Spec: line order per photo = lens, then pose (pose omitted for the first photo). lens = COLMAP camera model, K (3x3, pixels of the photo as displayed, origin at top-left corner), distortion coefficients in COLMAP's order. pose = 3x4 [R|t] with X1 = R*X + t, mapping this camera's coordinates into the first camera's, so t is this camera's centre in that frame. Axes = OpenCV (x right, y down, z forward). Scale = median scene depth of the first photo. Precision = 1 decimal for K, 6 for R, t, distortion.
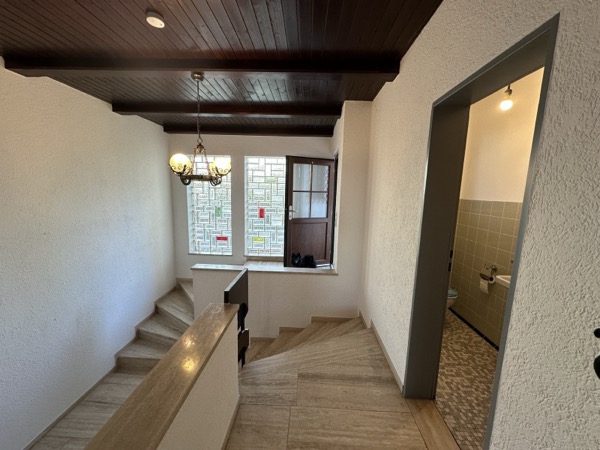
lens RADIAL K [[239.6, 0, 300.0], [0, 239.6, 225.0], [0, 0, 1]] dist [-0.000309, -0.000085]
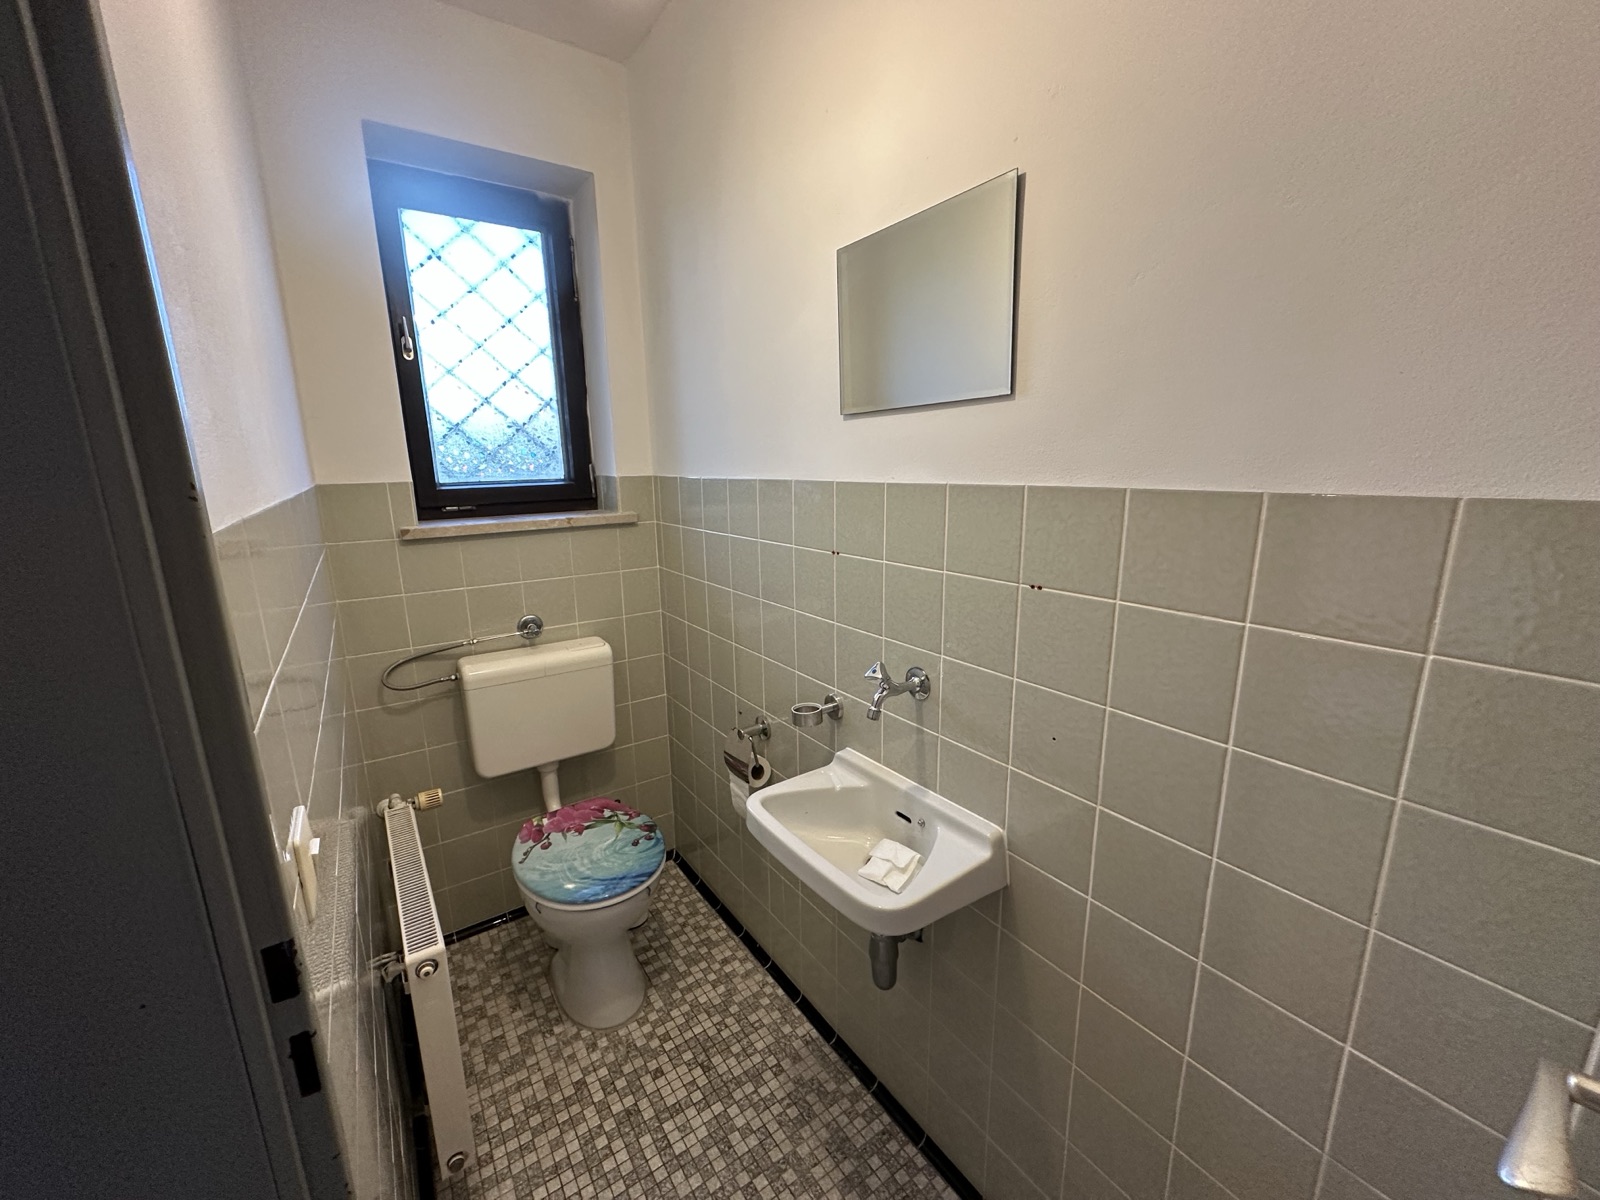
lens RADIAL K [[639.0, 0, 800.0], [0, 639.0, 600.0], [0, 0, 1]] dist [-0.000309, -0.000085]
pose [[0.795846, -0.167723, 0.581805, 0.437342], [0.124955, 0.985680, 0.113228, -0.038547], [-0.592465, -0.017413, 0.805408, 0.384754]]
